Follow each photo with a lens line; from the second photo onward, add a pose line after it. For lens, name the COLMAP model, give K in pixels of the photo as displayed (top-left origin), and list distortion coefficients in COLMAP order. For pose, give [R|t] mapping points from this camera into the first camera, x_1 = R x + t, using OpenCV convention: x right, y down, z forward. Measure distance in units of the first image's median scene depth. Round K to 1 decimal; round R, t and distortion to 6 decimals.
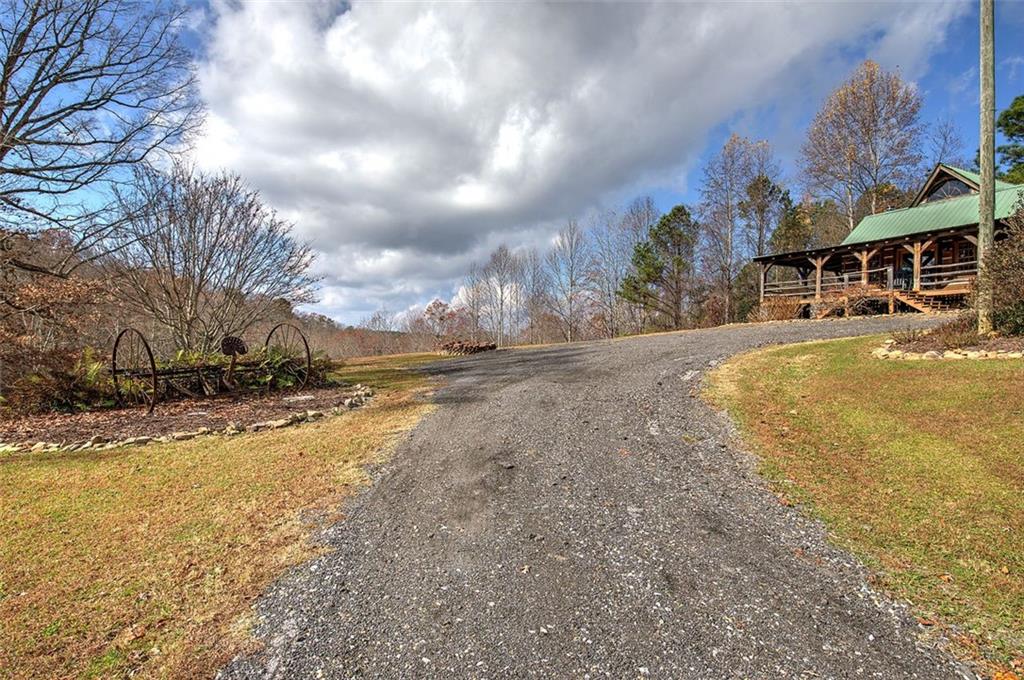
lens RADIAL K [[488.6, 0, 515.8], [0, 488.6, 336.9], [0, 0, 1]] dist [0.000960, -0.002993]
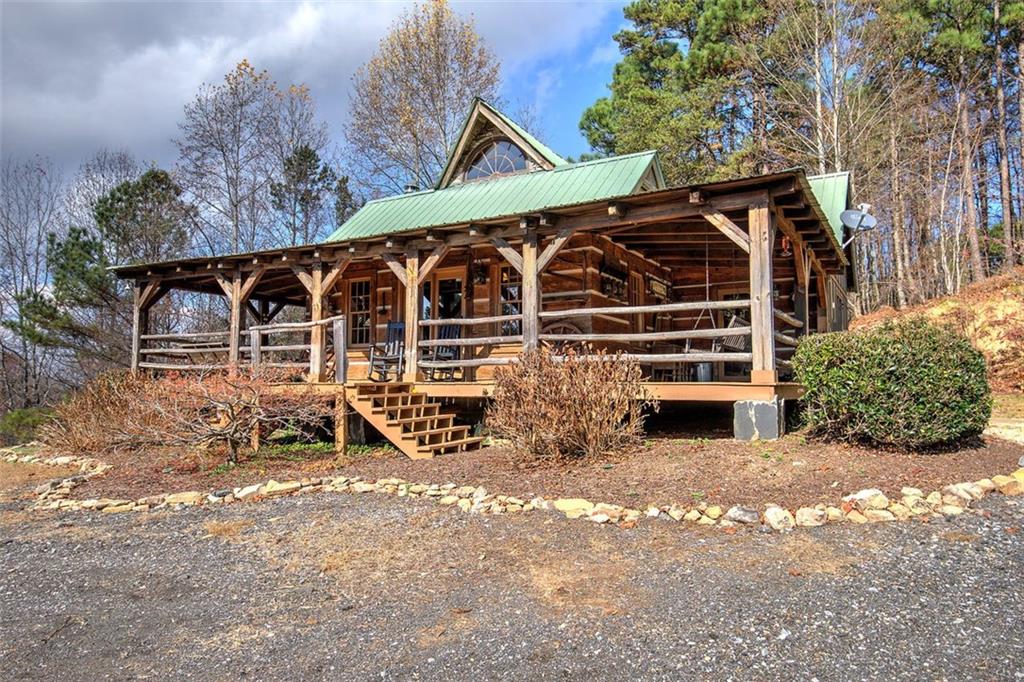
lens RADIAL K [[668.4, 0, 511.4], [0, 668.4, 337.4], [0, 0, 1]] dist [0.011822, 0.001667]
pose [[0.789870, 0.031605, 0.612459, 0.508576], [0.009588, 0.997913, -0.063861, -0.085844], [-0.613199, 0.056314, 0.787918, 0.487296]]
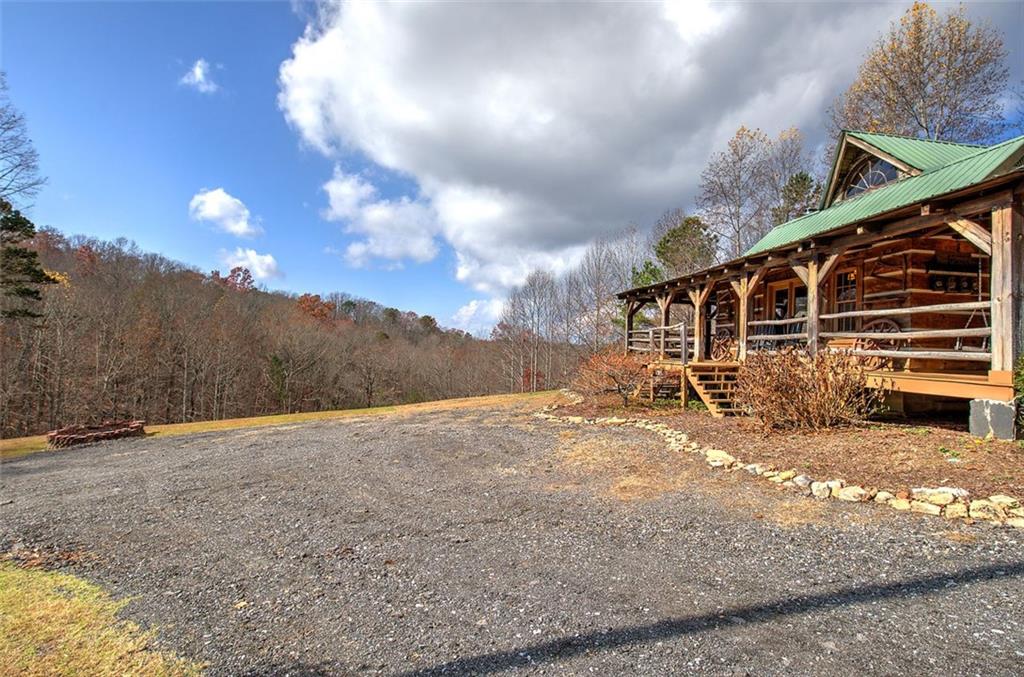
lens RADIAL K [[480.2, 0, 513.1], [0, 480.2, 338.8], [0, 0, 1]] dist [-0.011960, -0.000103]
pose [[0.965936, 0.007249, -0.258679, 0.643094], [-0.013496, 0.999658, -0.022383, -0.097675], [0.258428, 0.025112, 0.965704, 0.373833]]
